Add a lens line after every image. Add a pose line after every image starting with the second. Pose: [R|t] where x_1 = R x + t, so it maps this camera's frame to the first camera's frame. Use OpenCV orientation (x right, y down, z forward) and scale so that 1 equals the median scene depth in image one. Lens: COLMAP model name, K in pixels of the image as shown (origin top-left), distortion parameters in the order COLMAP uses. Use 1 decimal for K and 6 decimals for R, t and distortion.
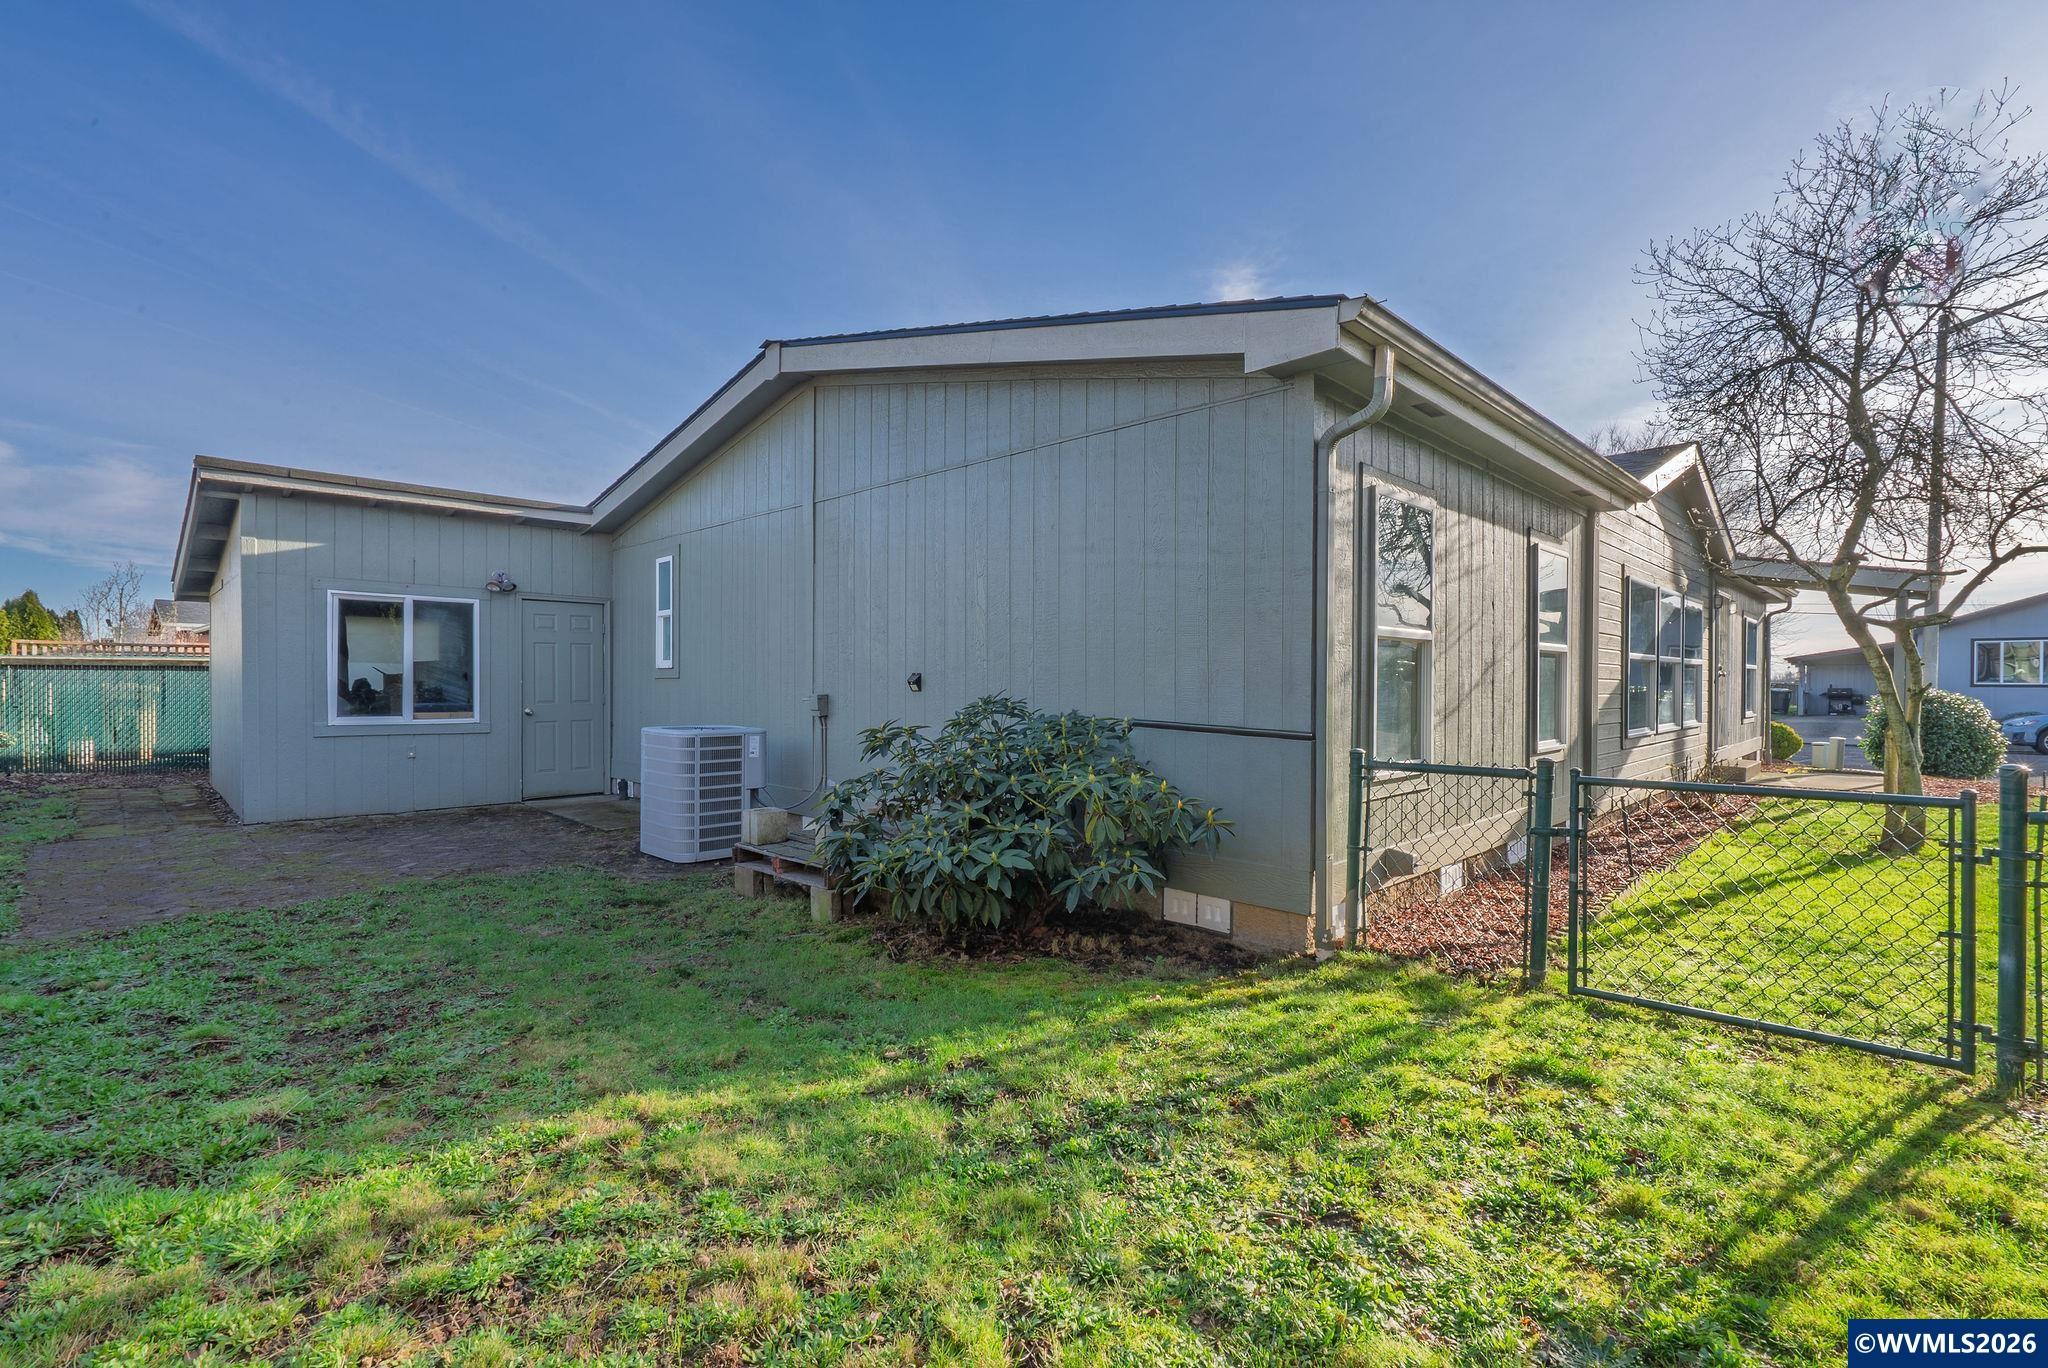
lens RADIAL K [[945.9, 0, 1024.0], [0, 945.9, 684.0], [0, 0, 1]] dist [-0.002377, -0.000705]
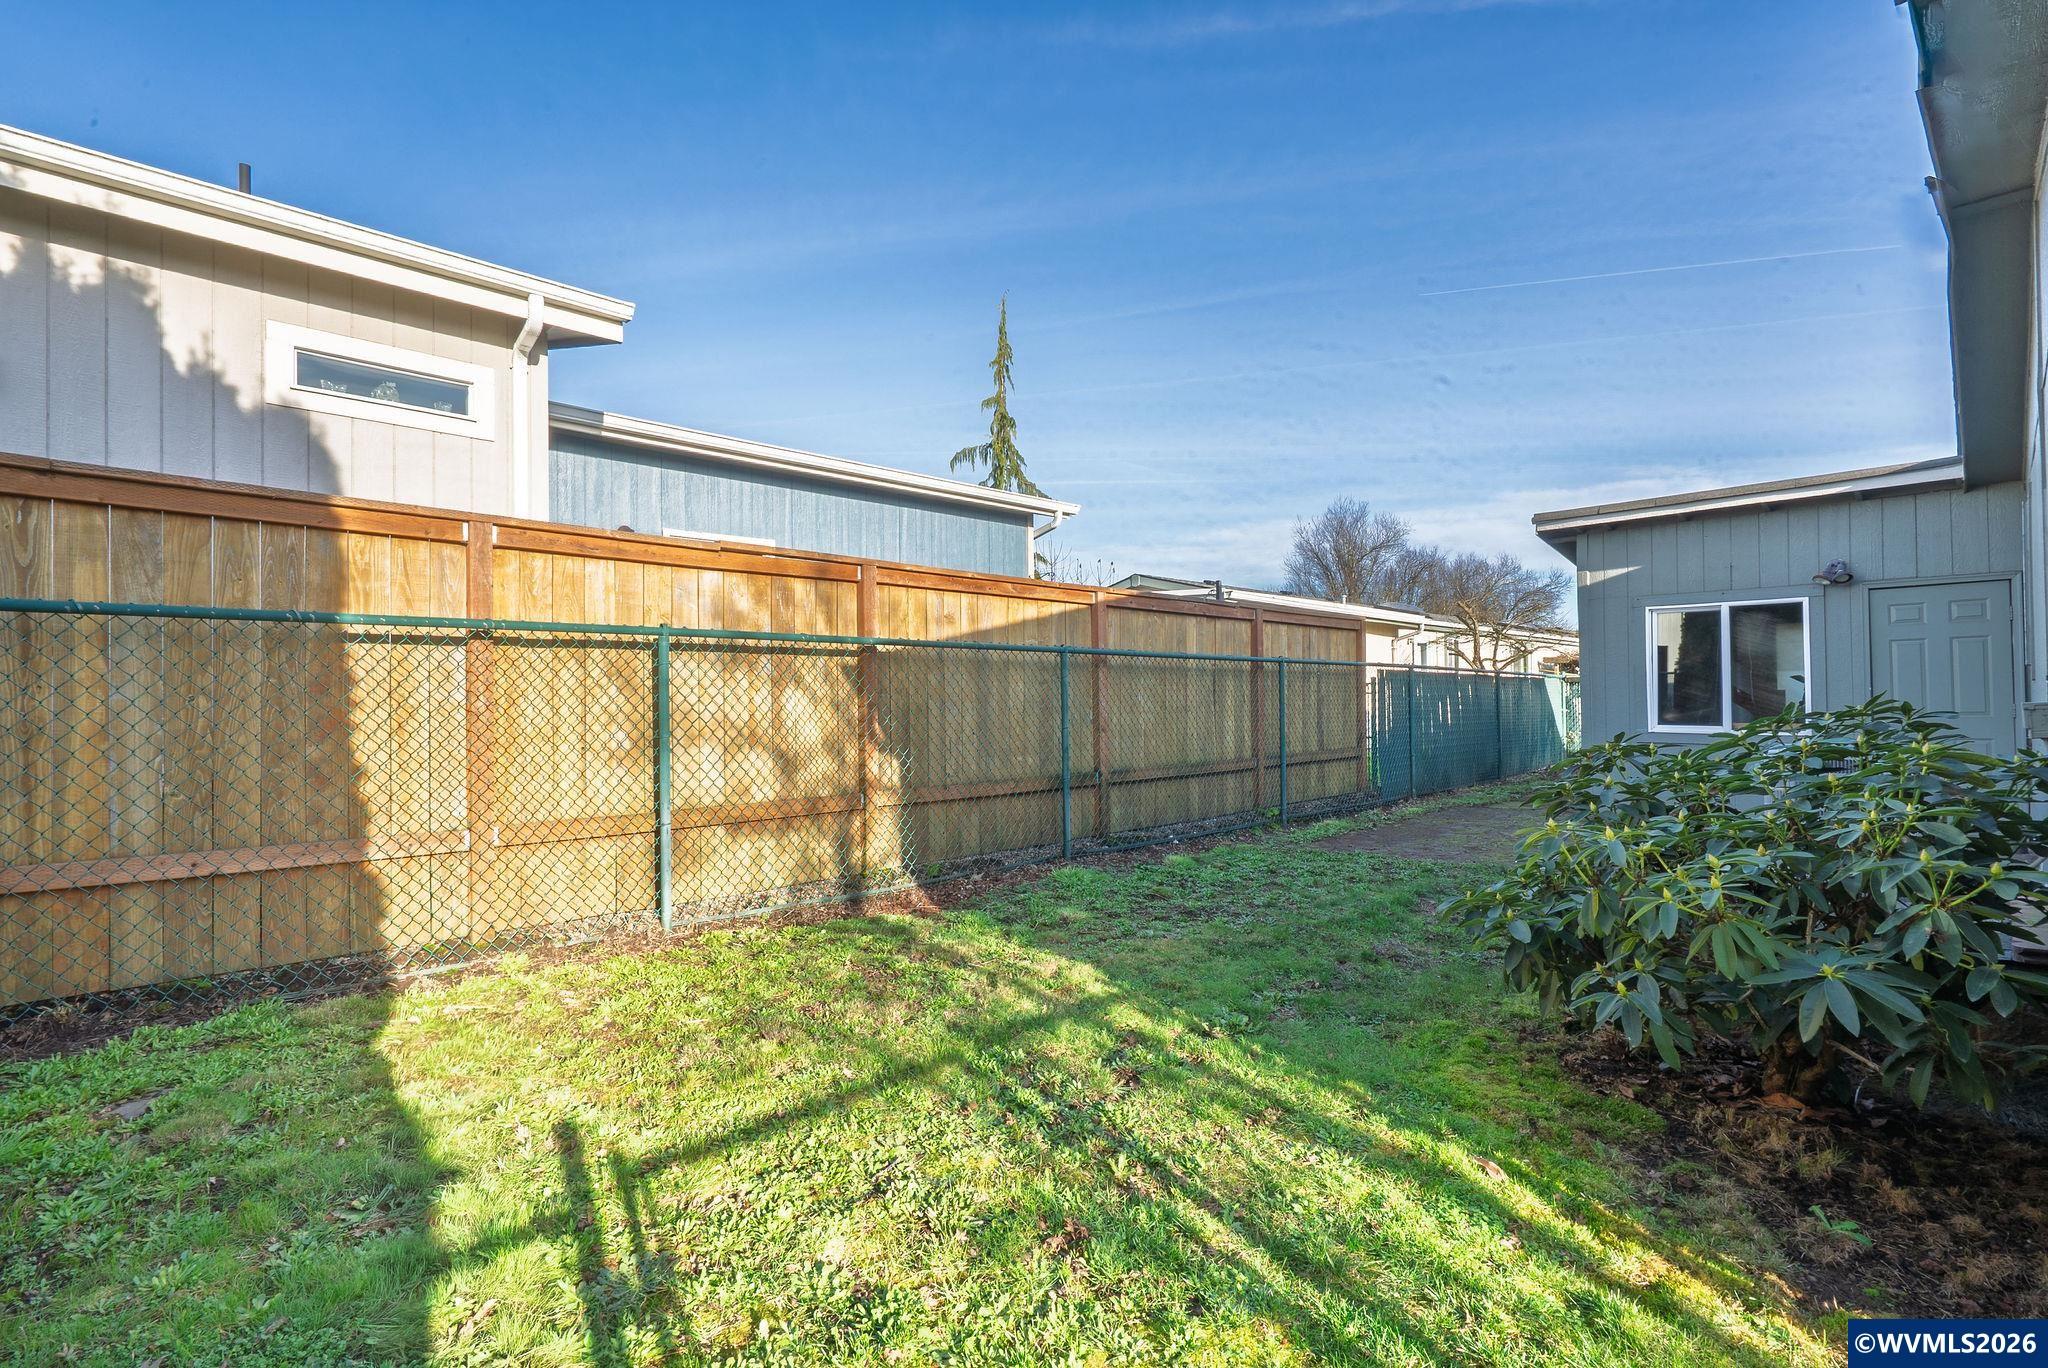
lens RADIAL K [[945.9, 0, 1024.0], [0, 945.9, 684.0], [0, 0, 1]] dist [-0.002377, -0.000705]
pose [[-0.063994, -0.024601, -0.997647, 0.814111], [0.008394, 0.999647, -0.025189, 0.020957], [0.997915, -0.009987, -0.063765, 0.746986]]
